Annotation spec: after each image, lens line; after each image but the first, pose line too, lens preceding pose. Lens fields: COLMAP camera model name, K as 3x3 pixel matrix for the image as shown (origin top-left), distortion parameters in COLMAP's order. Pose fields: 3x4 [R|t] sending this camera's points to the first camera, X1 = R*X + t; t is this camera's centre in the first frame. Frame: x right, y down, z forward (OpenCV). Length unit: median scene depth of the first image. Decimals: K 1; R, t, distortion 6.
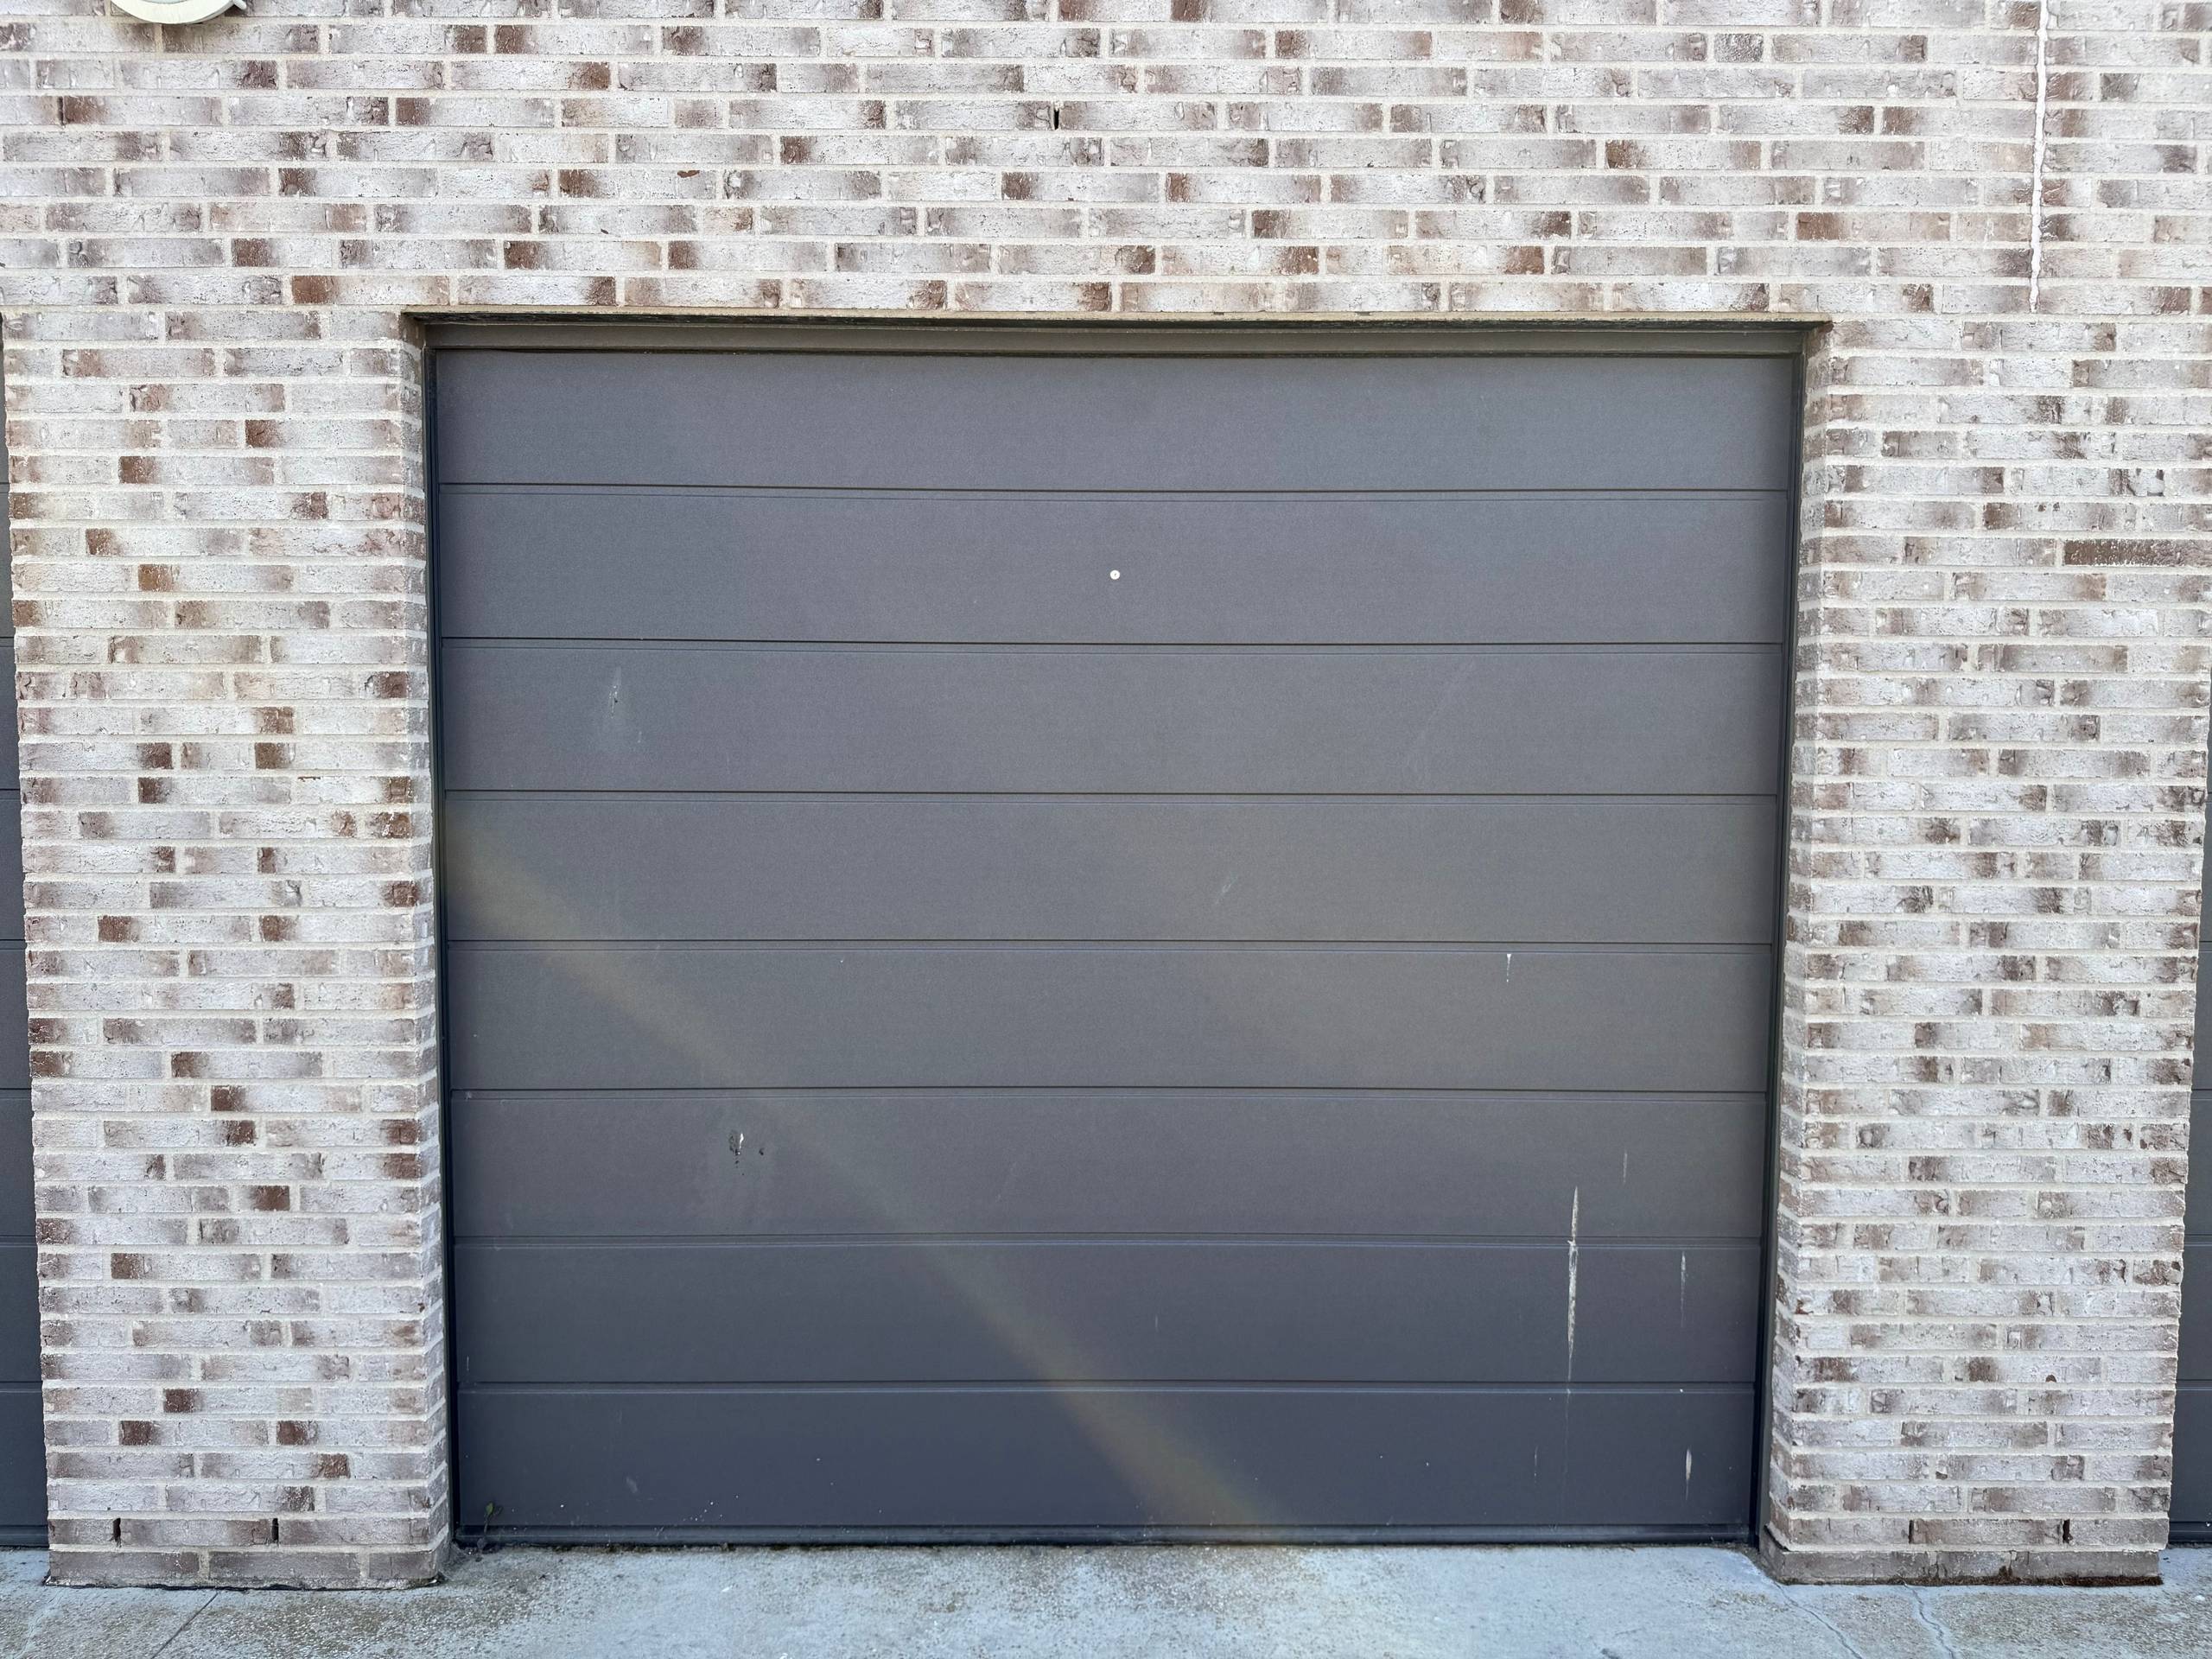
lens RADIAL K [[1556.8, 0, 1106.0], [0, 1556.8, 829.5], [0, 0, 1]] dist [0.008666, -0.021940]
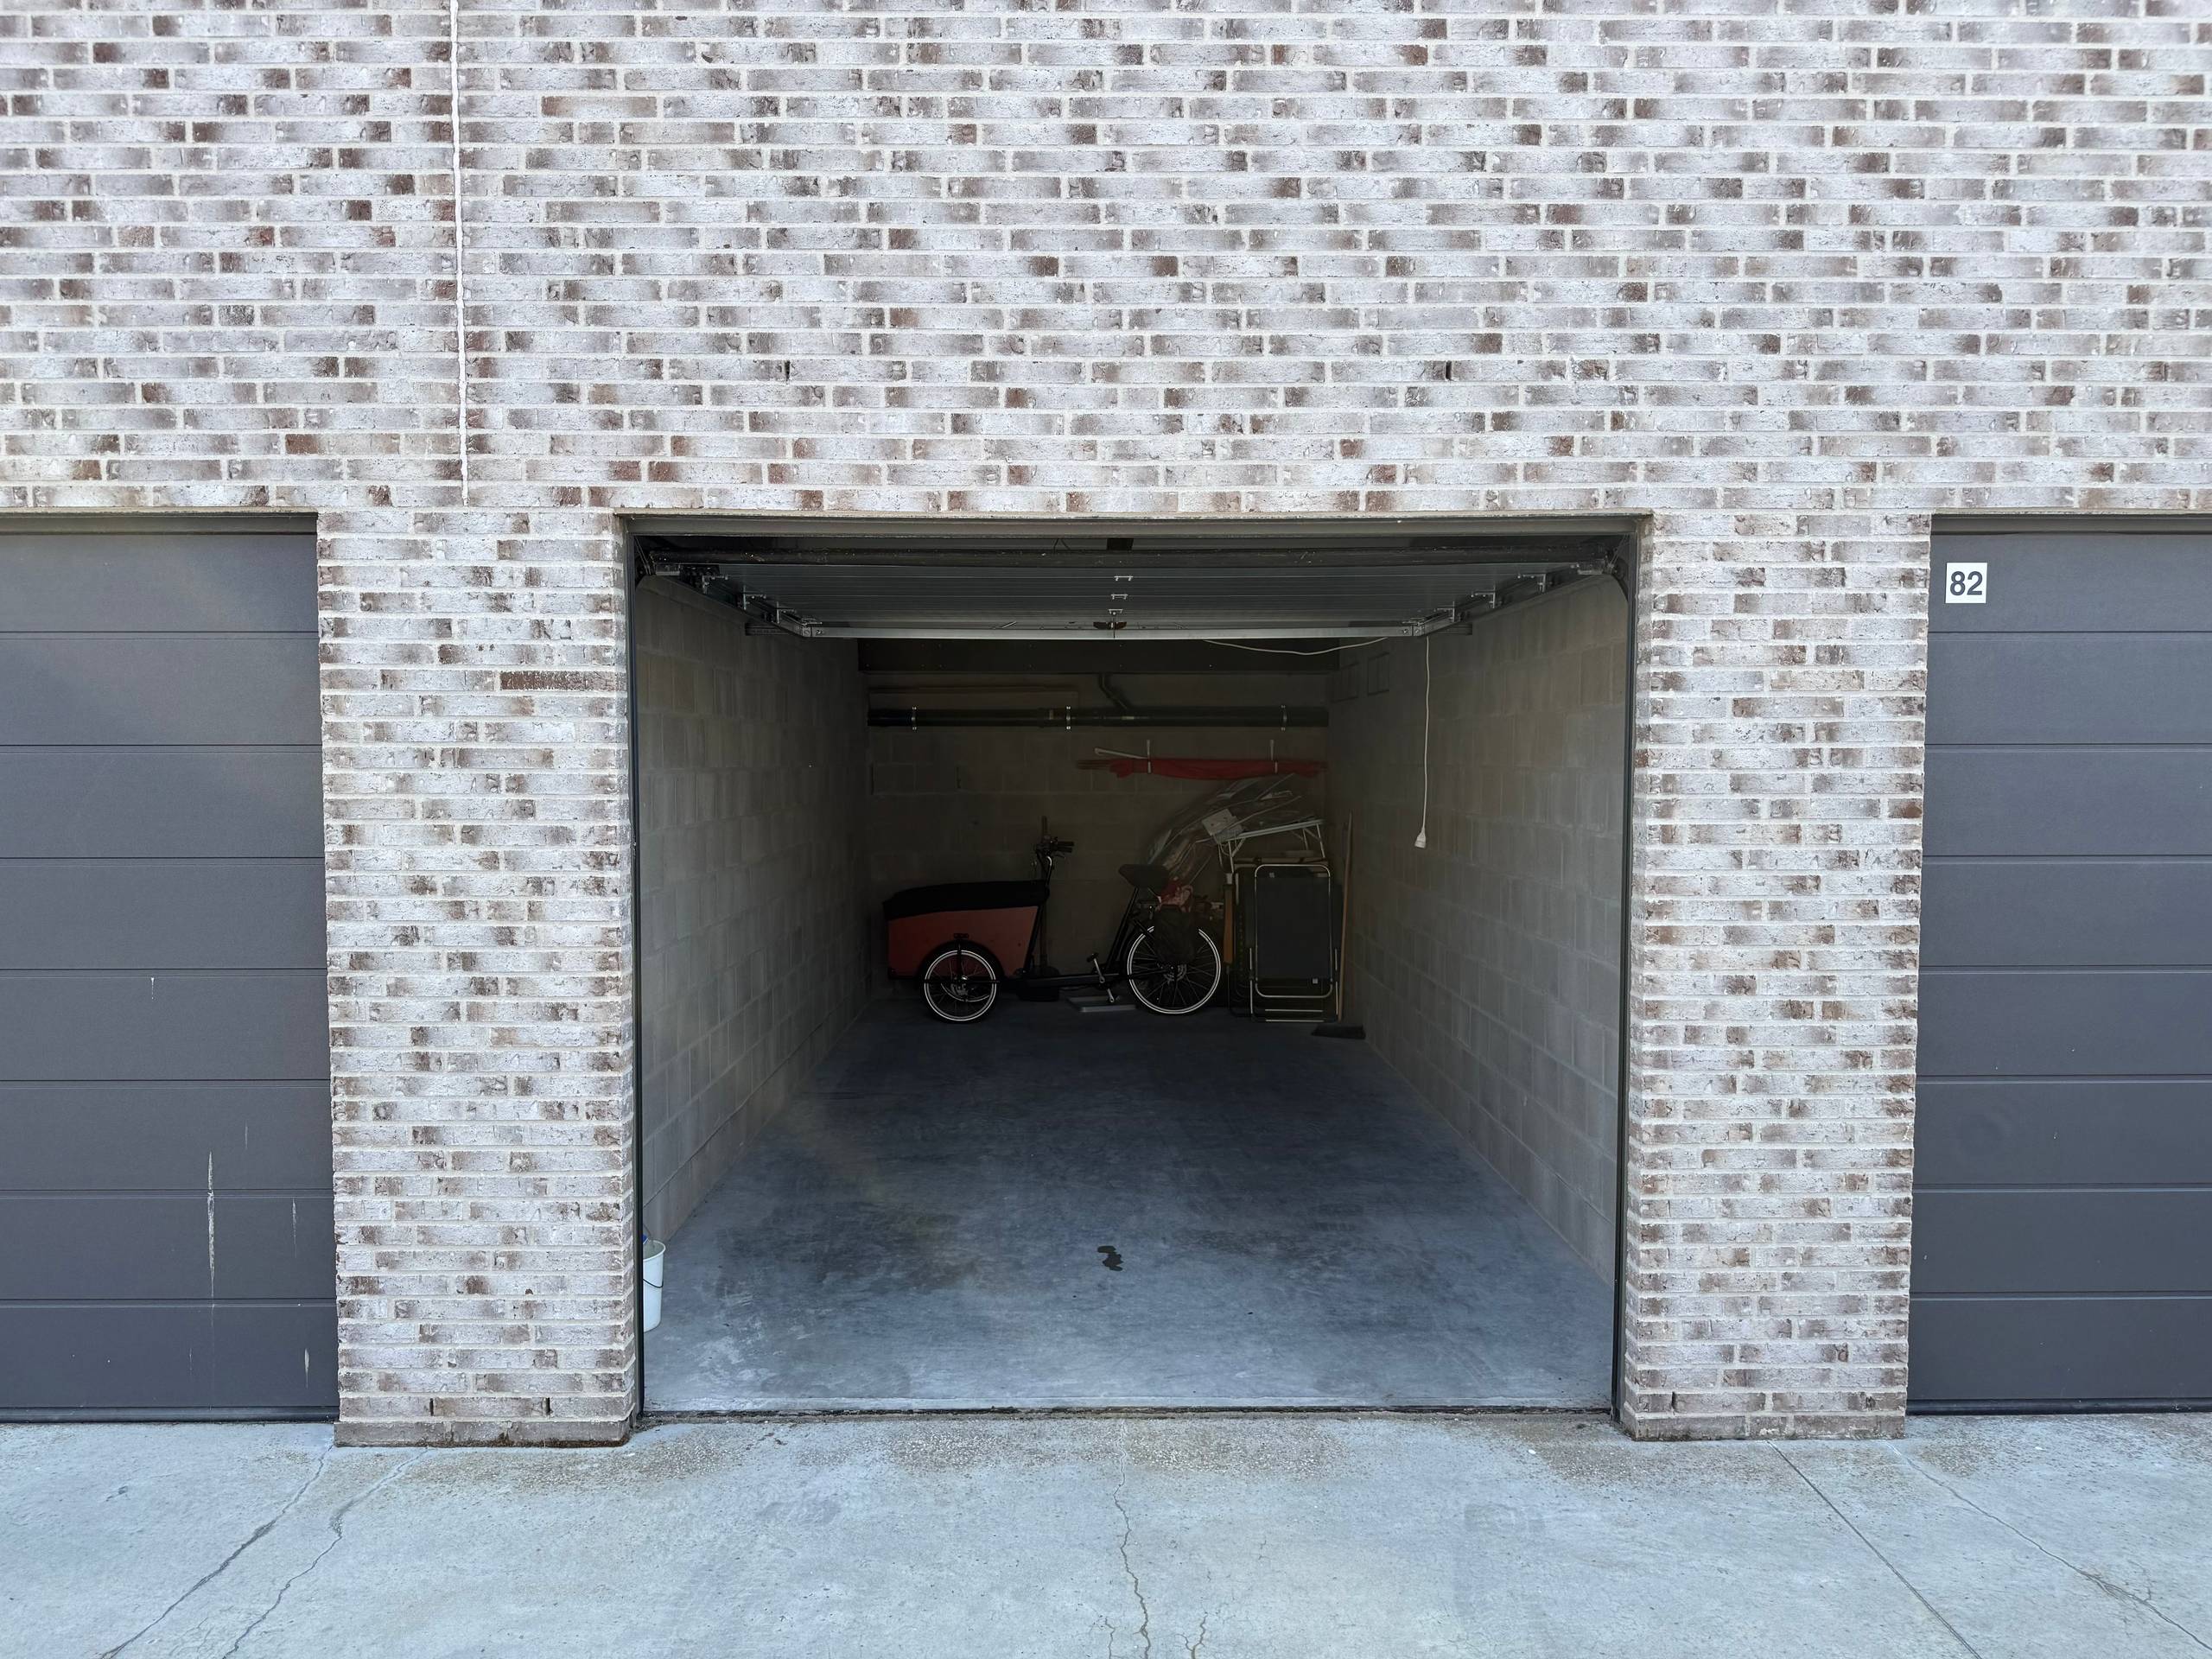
lens RADIAL K [[1556.8, 0, 1106.0], [0, 1556.8, 829.5], [0, 0, 1]] dist [0.008666, -0.021940]
pose [[0.999890, -0.004676, 0.014043, 1.119959], [0.004781, 0.999961, -0.007412, -0.034960], [-0.014008, 0.007478, 0.999874, -0.366922]]
